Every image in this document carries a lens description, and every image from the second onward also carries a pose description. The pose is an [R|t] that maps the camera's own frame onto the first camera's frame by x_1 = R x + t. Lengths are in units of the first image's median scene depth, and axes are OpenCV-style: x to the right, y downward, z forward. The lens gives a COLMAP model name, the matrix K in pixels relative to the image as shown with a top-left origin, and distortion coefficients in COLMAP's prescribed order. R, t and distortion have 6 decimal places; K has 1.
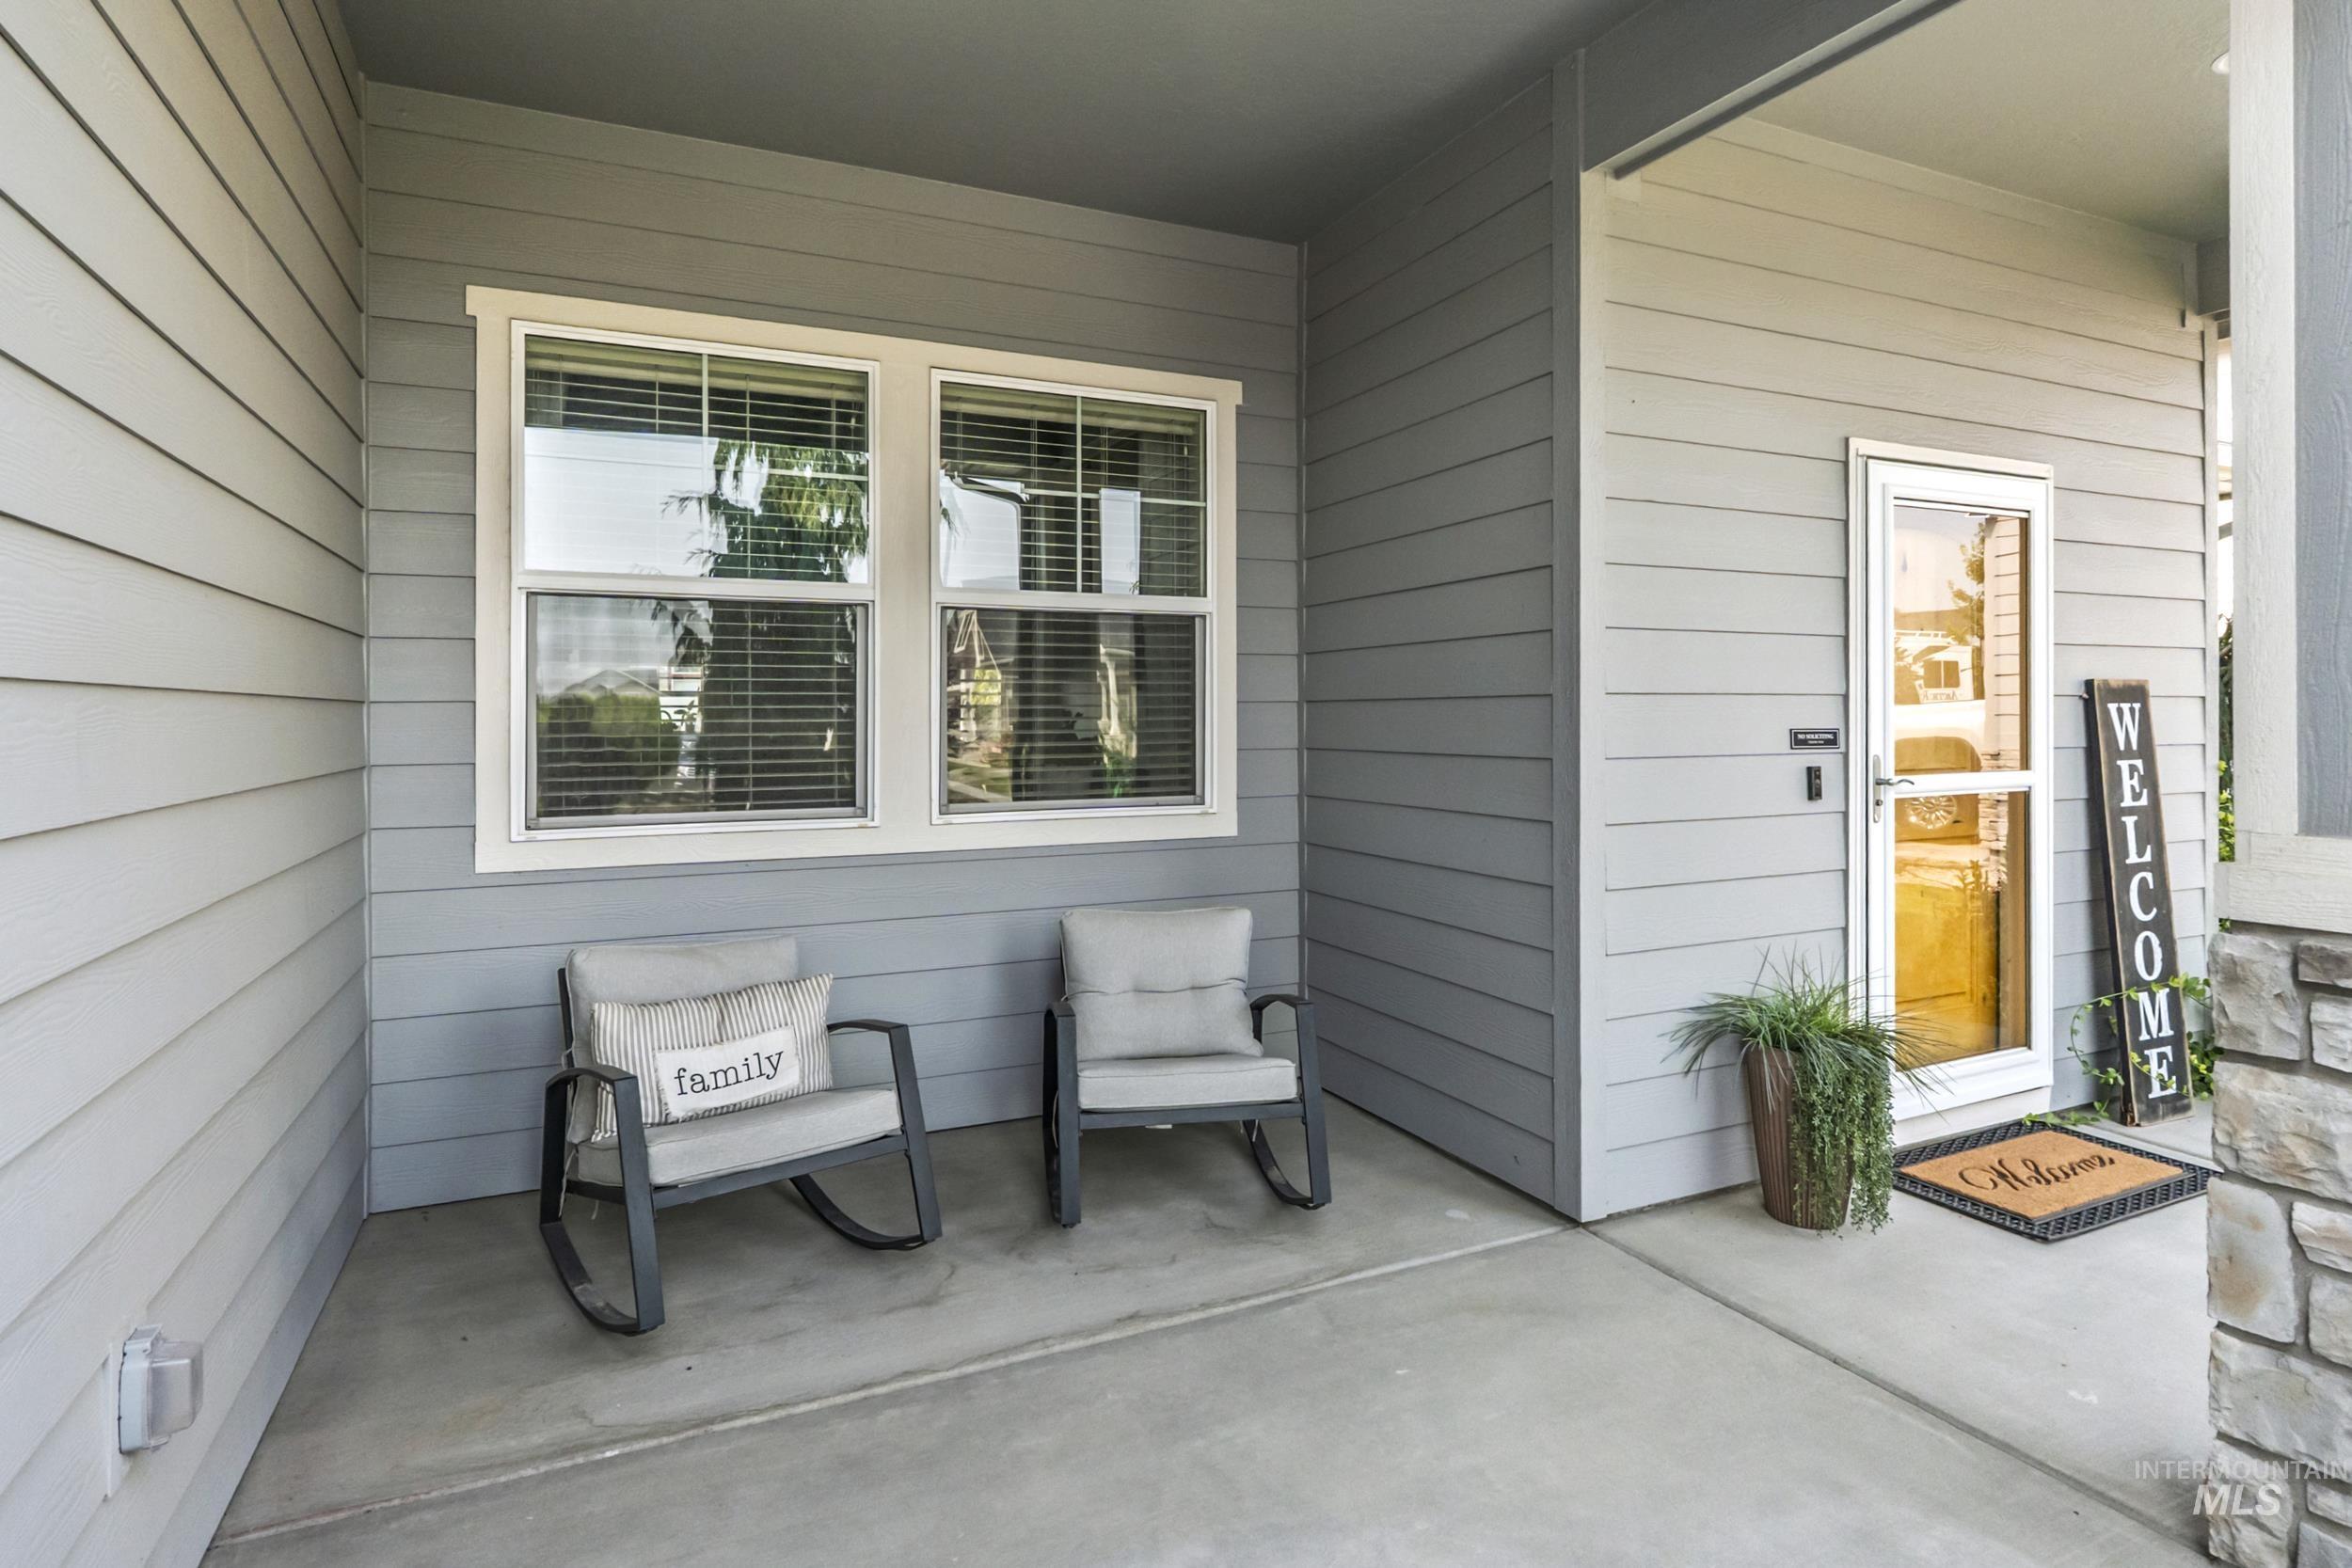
lens RADIAL K [[1204.3, 0, 1192.1], [0, 1204.3, 713.1], [0, 0, 1]] dist [-0.002240, 0.001079]
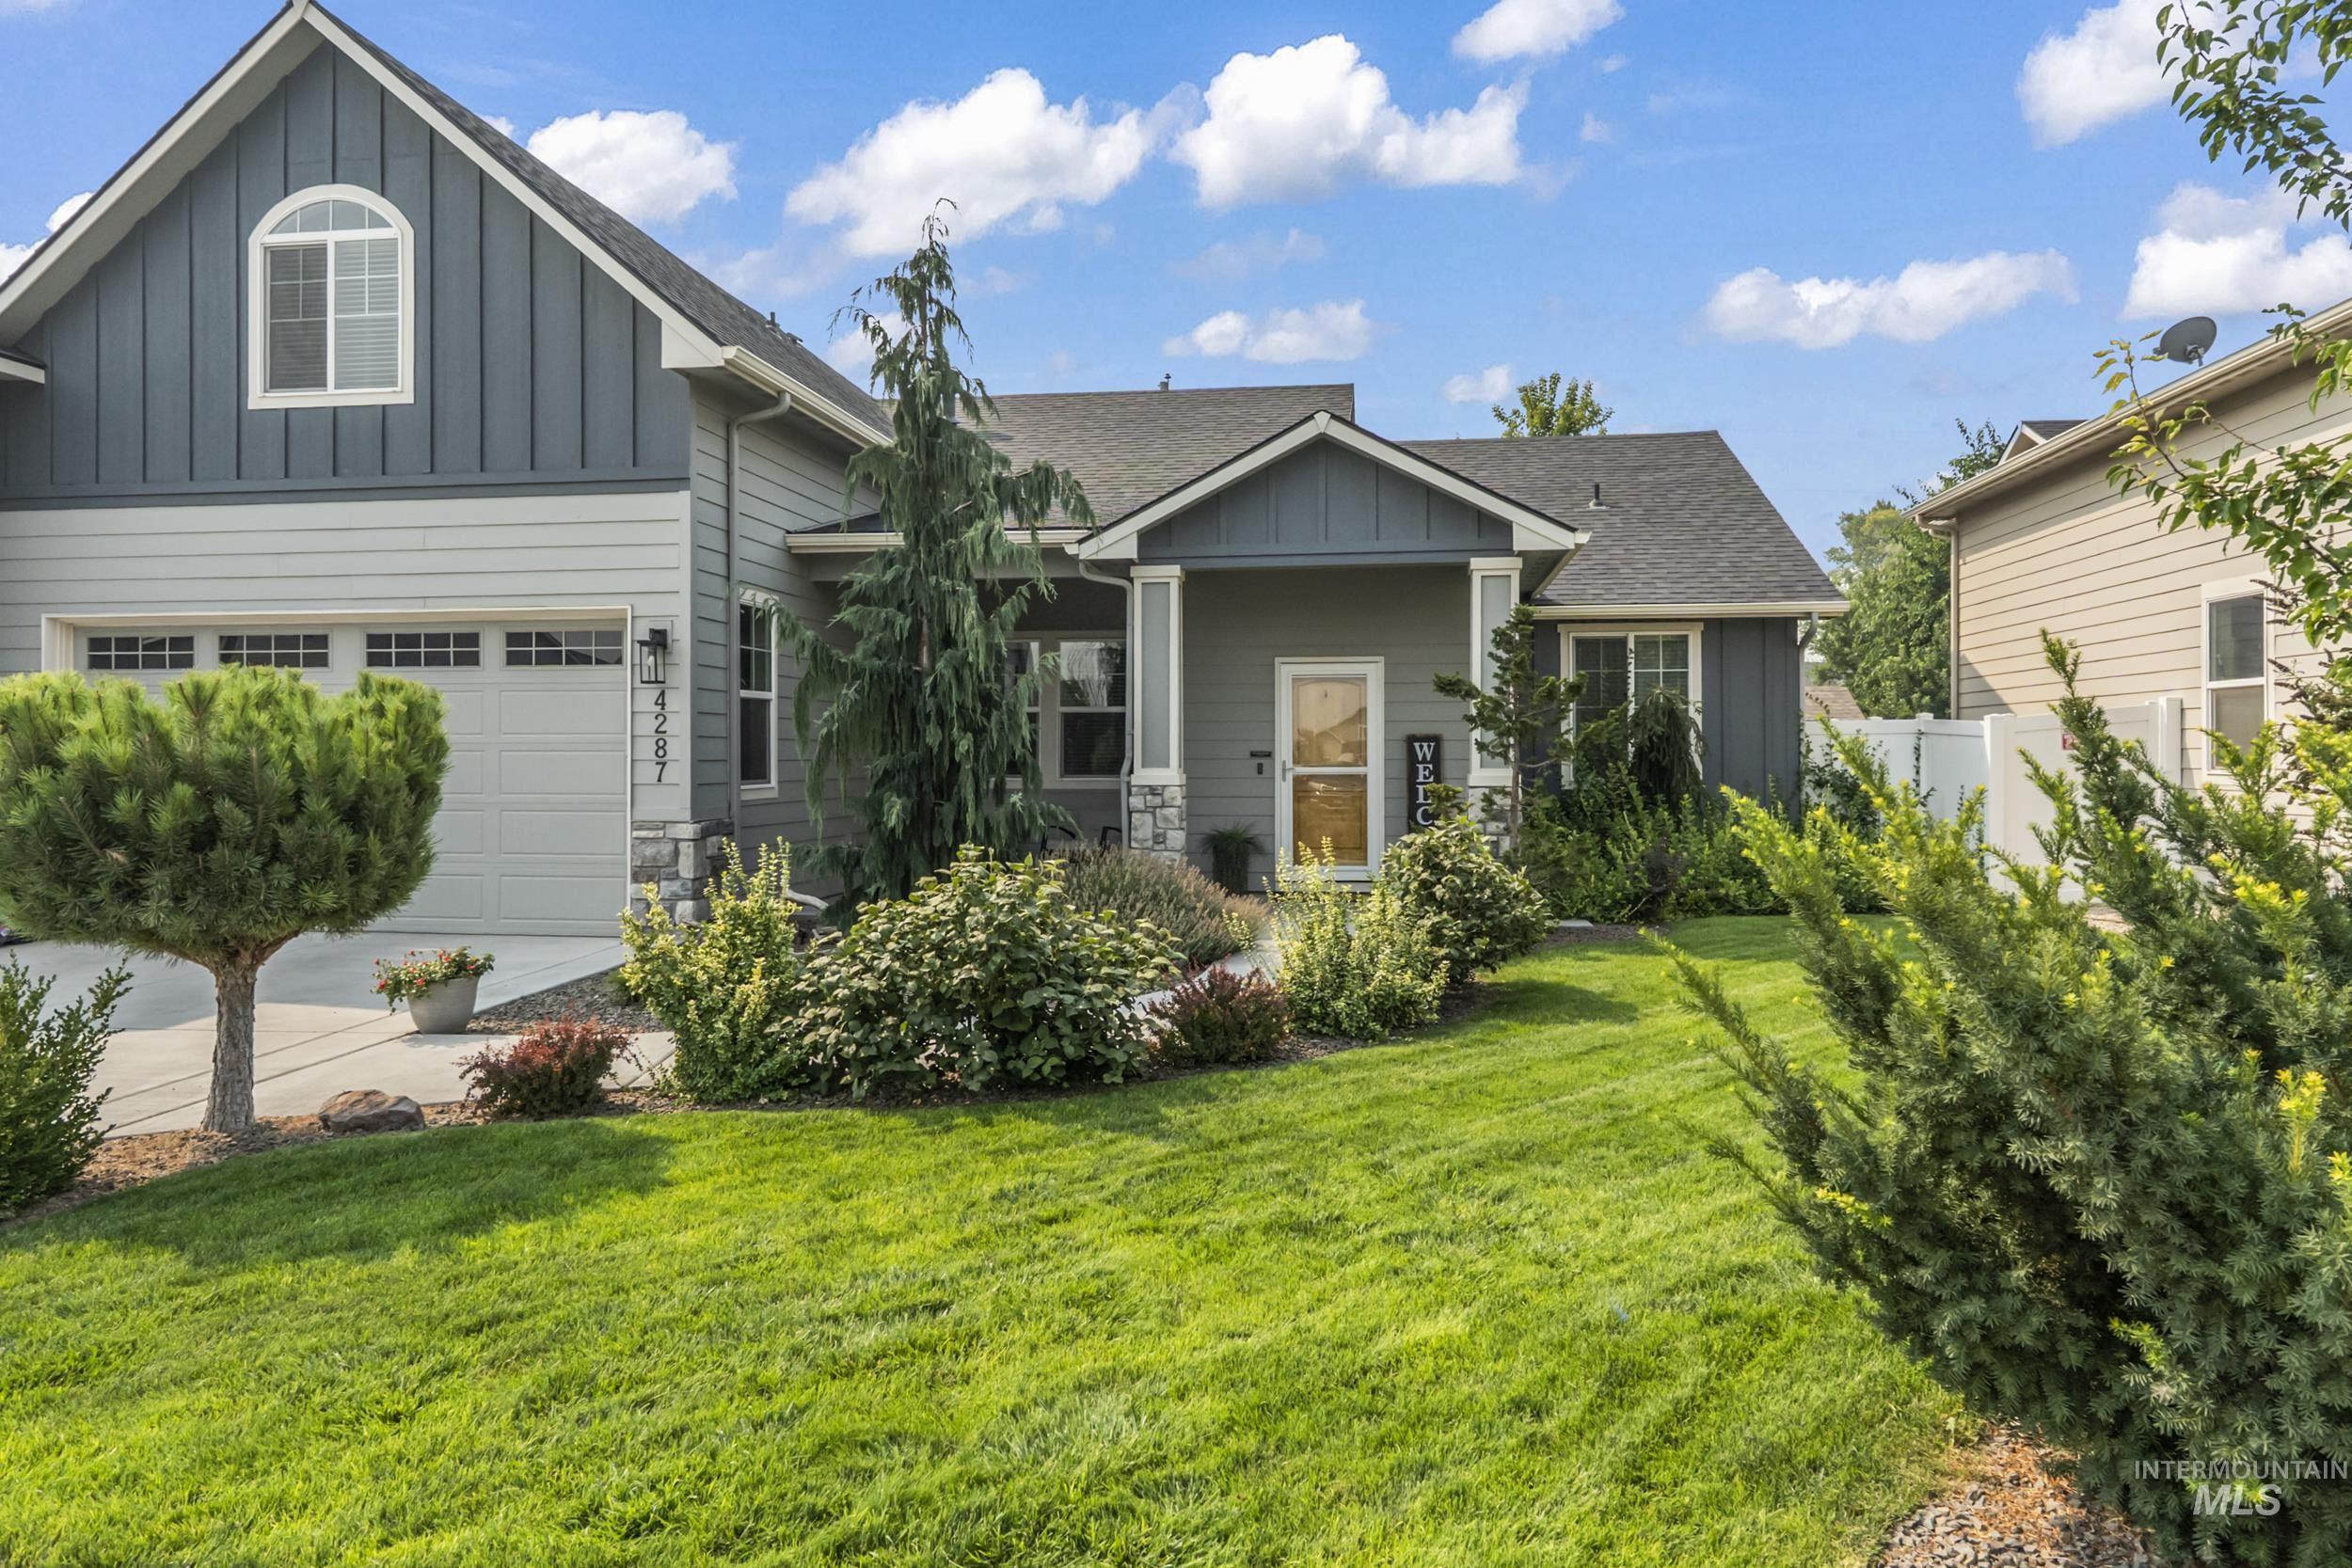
lens RADIAL K [[1554.2, 0, 1196.5], [0, 1554.2, 768.2], [0, 0, 1]] dist [-0.000251, 0.001898]
pose [[0.833906, 0.007479, -0.551856, 2.282856], [-0.003022, 0.999955, 0.008985, 0.018732], [0.551898, -0.005825, 0.833891, -2.164993]]
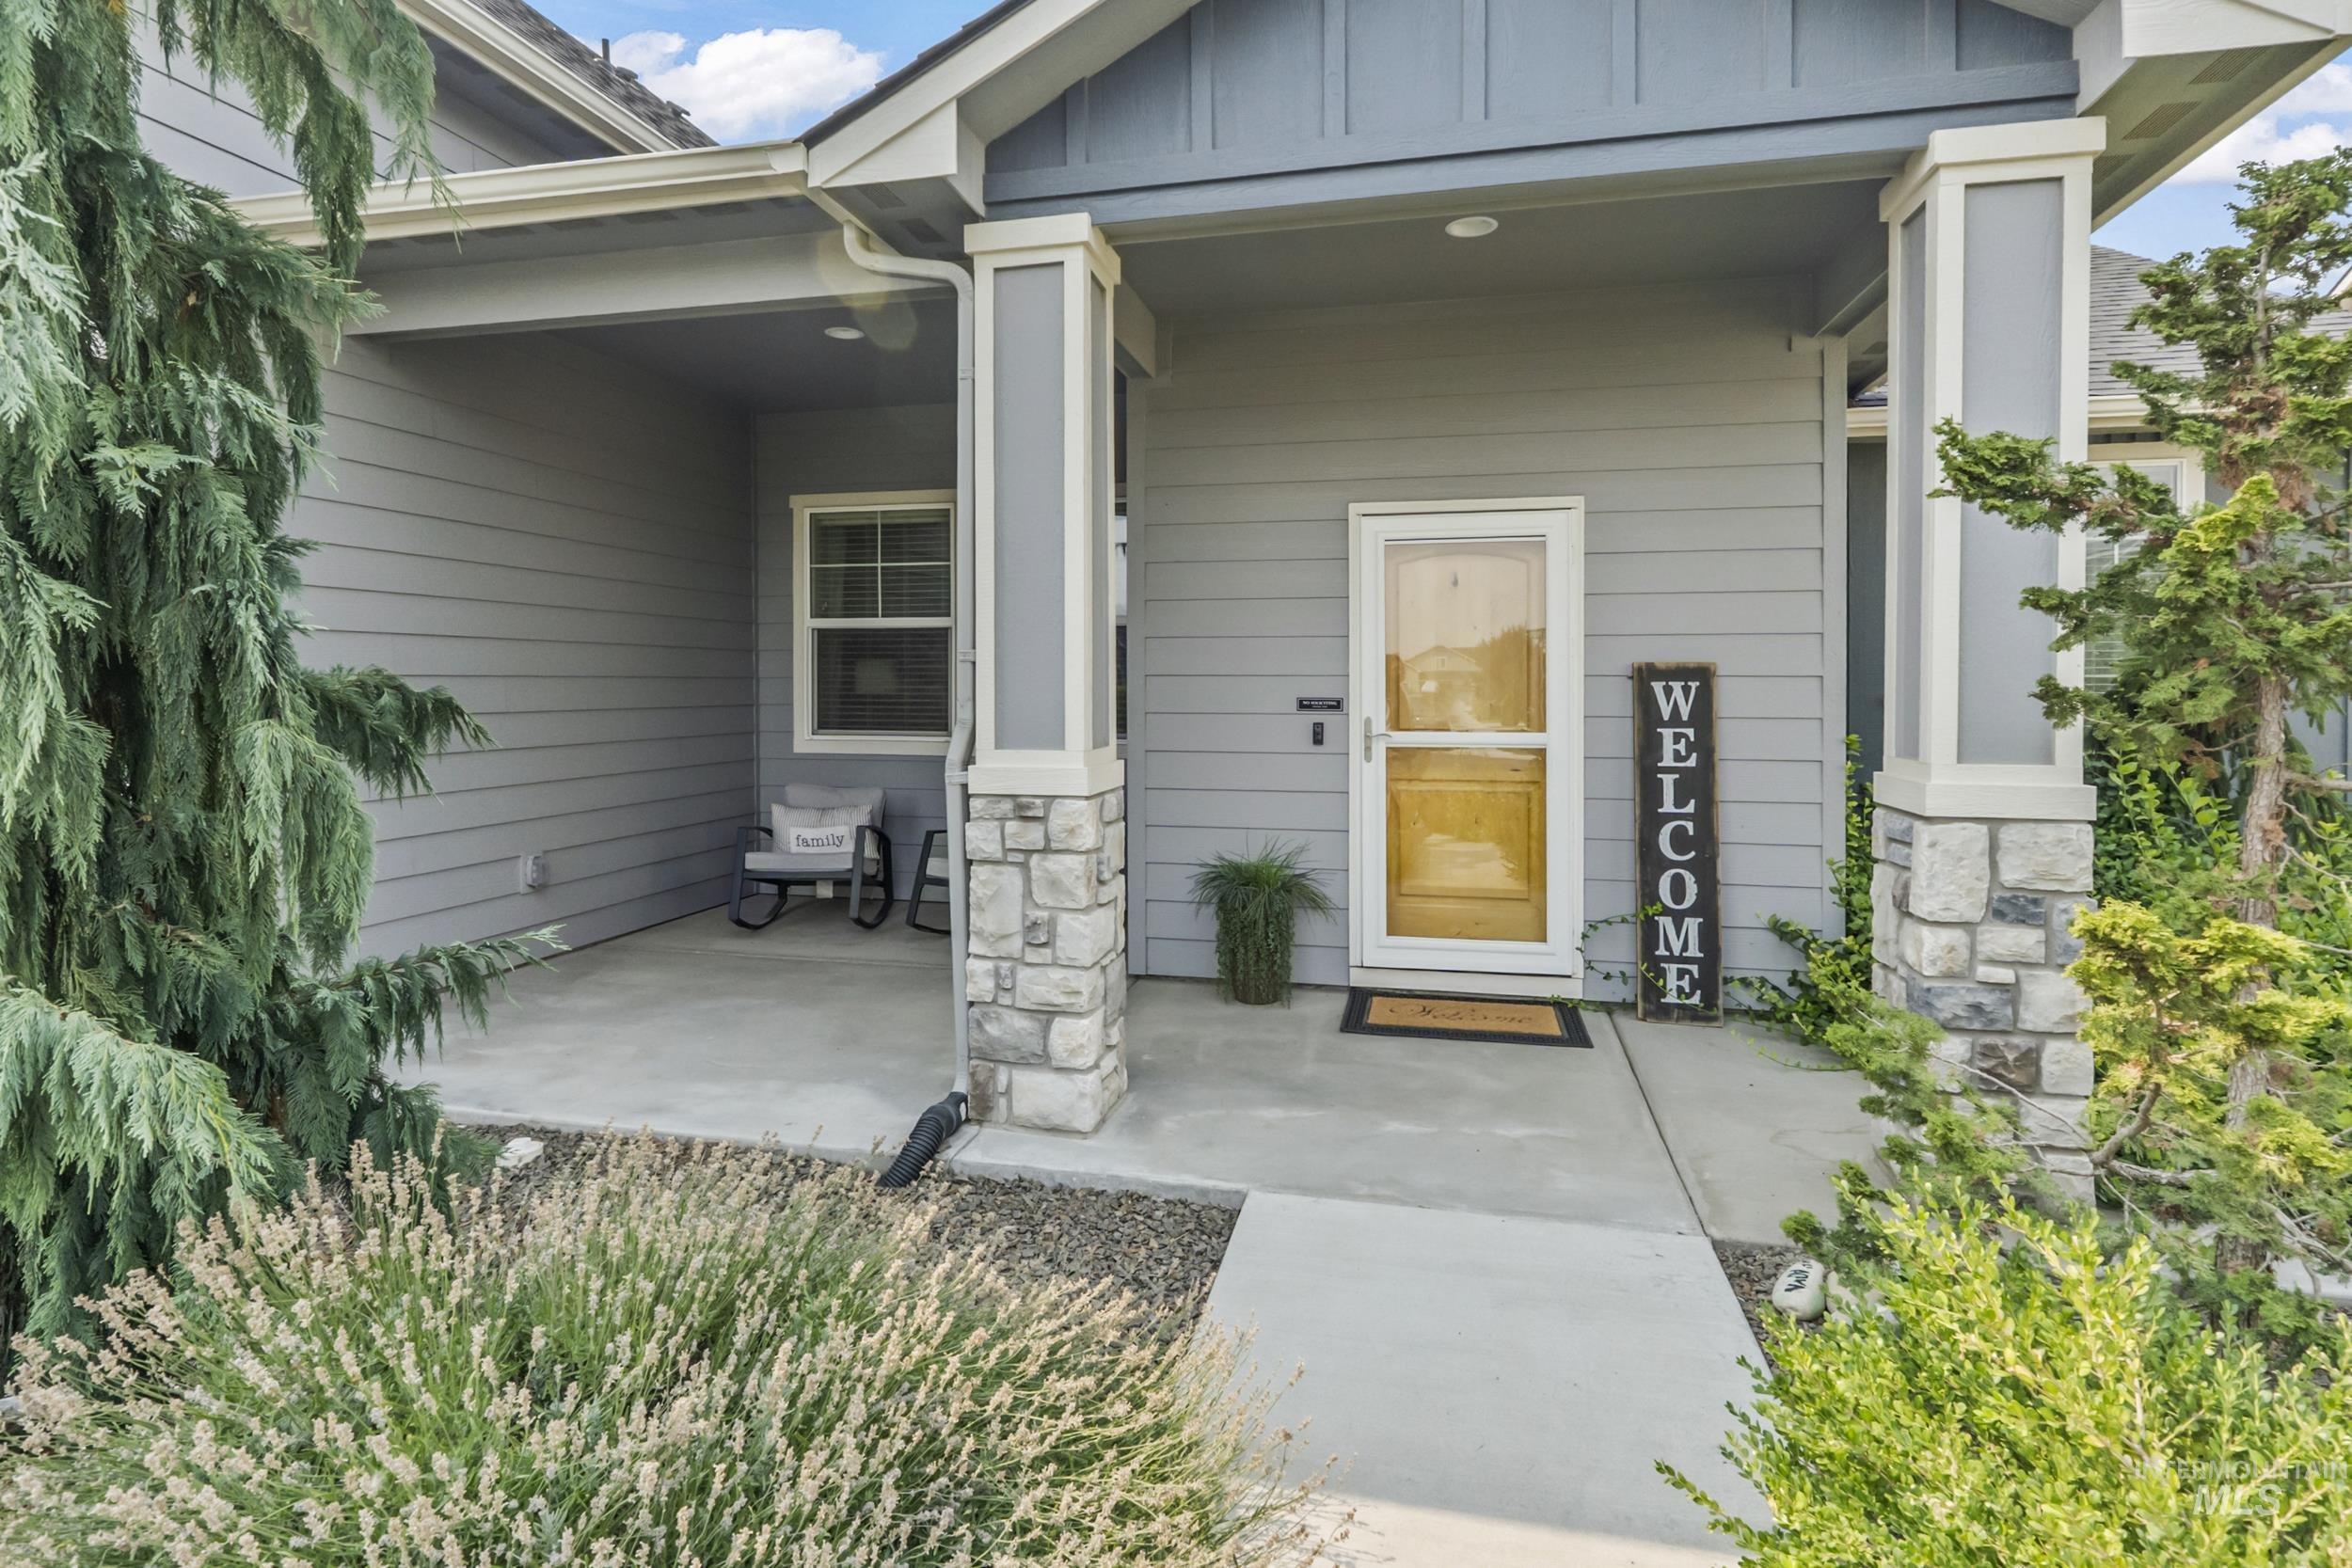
lens RADIAL K [[1204.3, 0, 1215.2], [0, 1204.3, 698.6], [0, 0, 1]] dist [-0.002240, 0.001079]
pose [[0.790299, 0.013185, -0.612580, 1.173266], [-0.004565, 0.999867, 0.015632, -0.008361], [0.612705, -0.009558, 0.790254, -0.252344]]
